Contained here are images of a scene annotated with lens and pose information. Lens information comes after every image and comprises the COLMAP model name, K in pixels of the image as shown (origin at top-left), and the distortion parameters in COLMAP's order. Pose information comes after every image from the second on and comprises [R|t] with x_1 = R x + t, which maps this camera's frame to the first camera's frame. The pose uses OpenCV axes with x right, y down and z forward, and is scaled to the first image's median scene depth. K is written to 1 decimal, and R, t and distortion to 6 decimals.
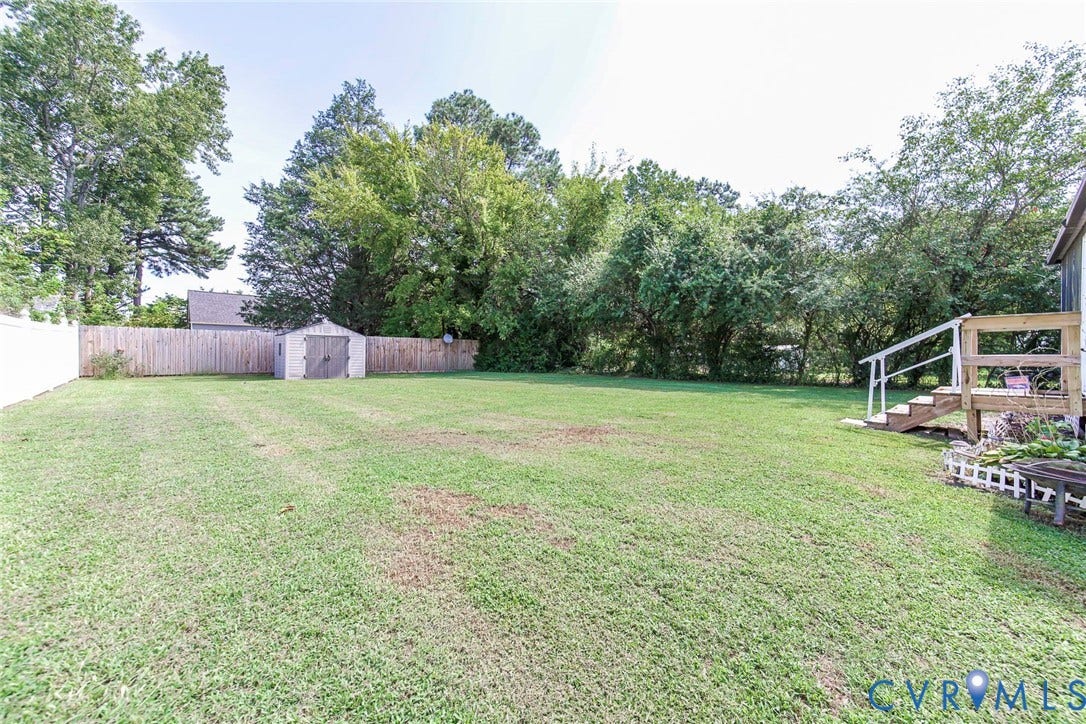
lens RADIAL K [[456.7, 0, 561.4], [0, 456.7, 366.4], [0, 0, 1]] dist [0.000636, 0.000240]
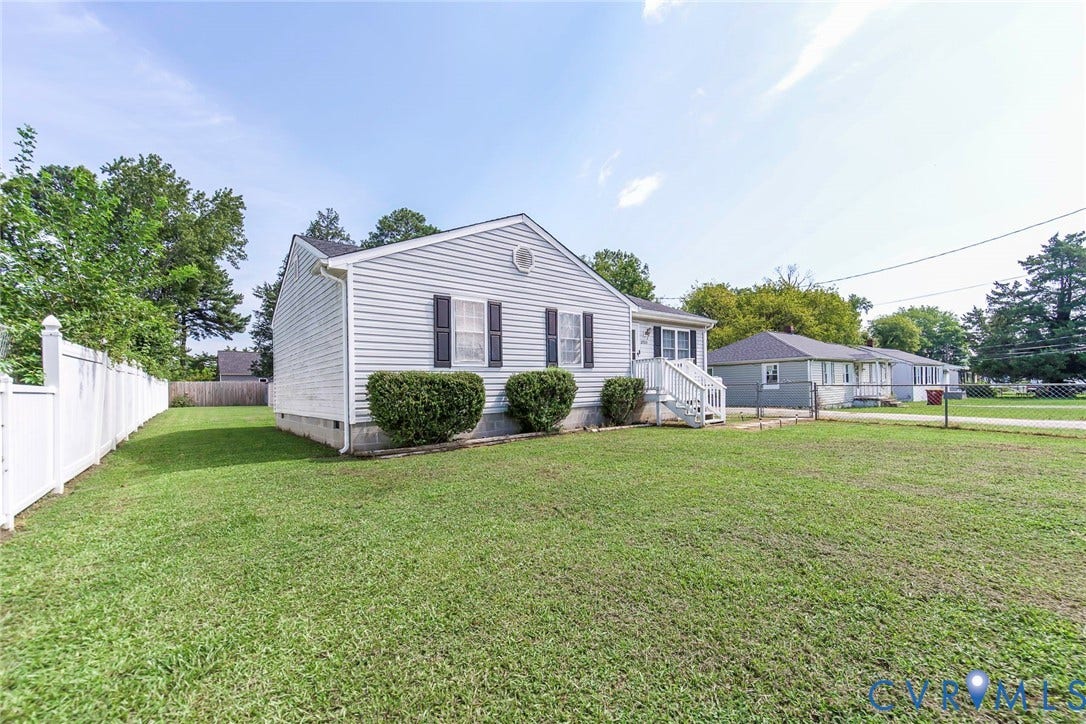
lens RADIAL K [[452.1, 0, 543.7], [0, 452.1, 376.9], [0, 0, 1]] dist [-0.000867, -0.000141]
pose [[0.997796, -0.035147, -0.056282, 0.235365], [0.032376, 0.998254, -0.049407, 0.013624], [0.057920, 0.047476, 0.997192, -0.295978]]
